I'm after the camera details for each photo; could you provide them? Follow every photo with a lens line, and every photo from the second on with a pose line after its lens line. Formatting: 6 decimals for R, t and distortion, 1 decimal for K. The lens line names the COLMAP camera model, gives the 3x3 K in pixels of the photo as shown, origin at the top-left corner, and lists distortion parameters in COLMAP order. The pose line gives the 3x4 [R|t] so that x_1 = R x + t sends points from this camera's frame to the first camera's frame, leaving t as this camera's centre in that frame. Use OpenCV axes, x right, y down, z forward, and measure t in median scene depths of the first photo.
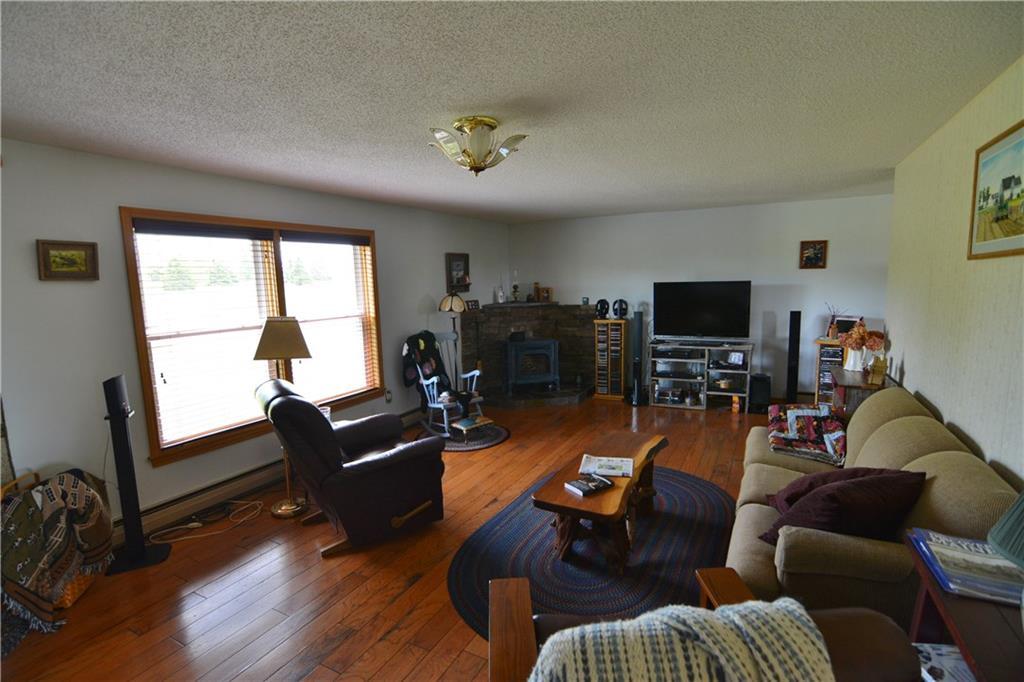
lens RADIAL K [[503.0, 0, 510.7], [0, 503.0, 343.9], [0, 0, 1]] dist [-0.023237, 0.004725]
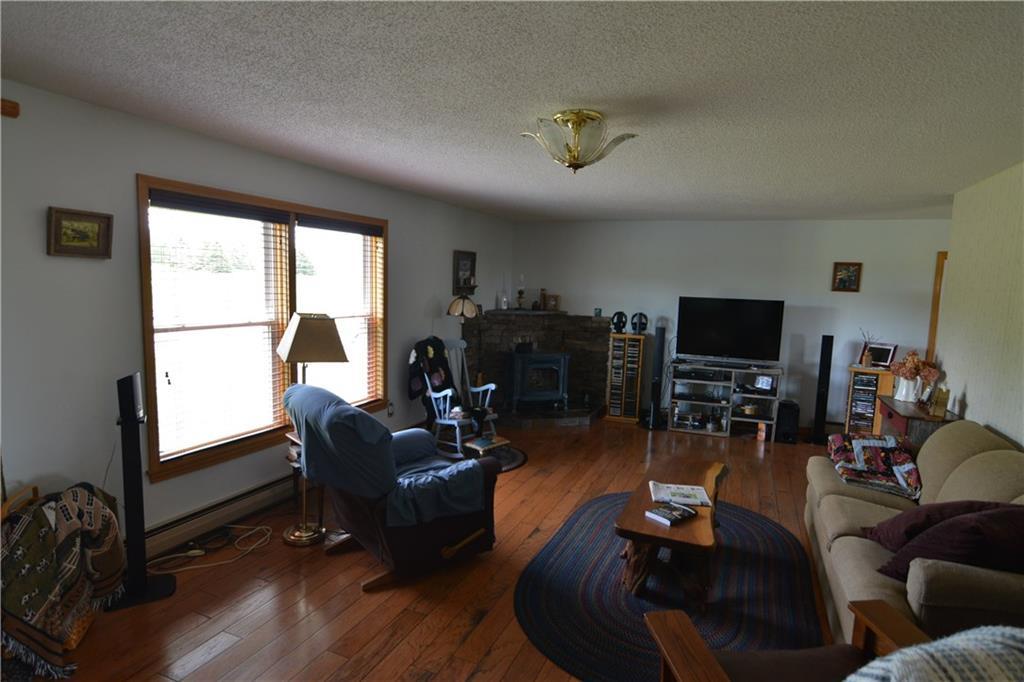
lens RADIAL K [[569.6, 0, 514.3], [0, 569.6, 344.8], [0, 0, 1]] dist [-0.019658, 0.003536]
pose [[0.994370, 0.048924, 0.093989, -0.201617], [-0.047126, 0.998663, -0.021266, 0.004913], [-0.094904, 0.016717, 0.995346, -0.015937]]
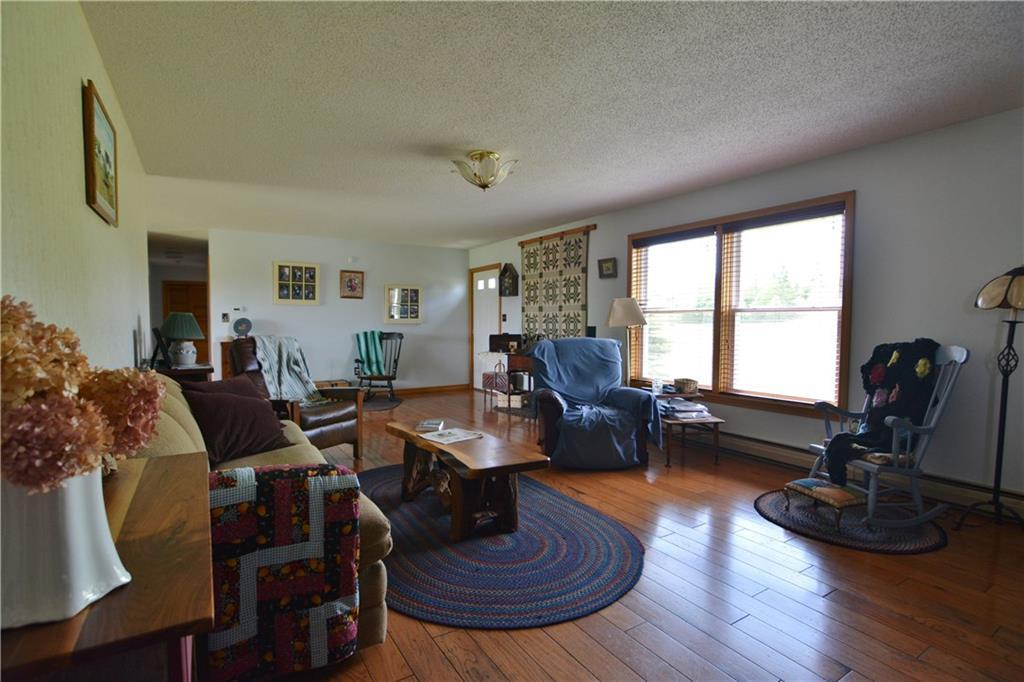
lens RADIAL K [[503.0, 0, 508.6], [0, 503.0, 343.3], [0, 0, 1]] dist [-0.023237, 0.004725]
pose [[-0.511698, 0.063049, -0.856849, 0.897569], [-0.097612, 0.986580, 0.130887, -0.078759], [0.853602, 0.150614, -0.498677, 1.433952]]
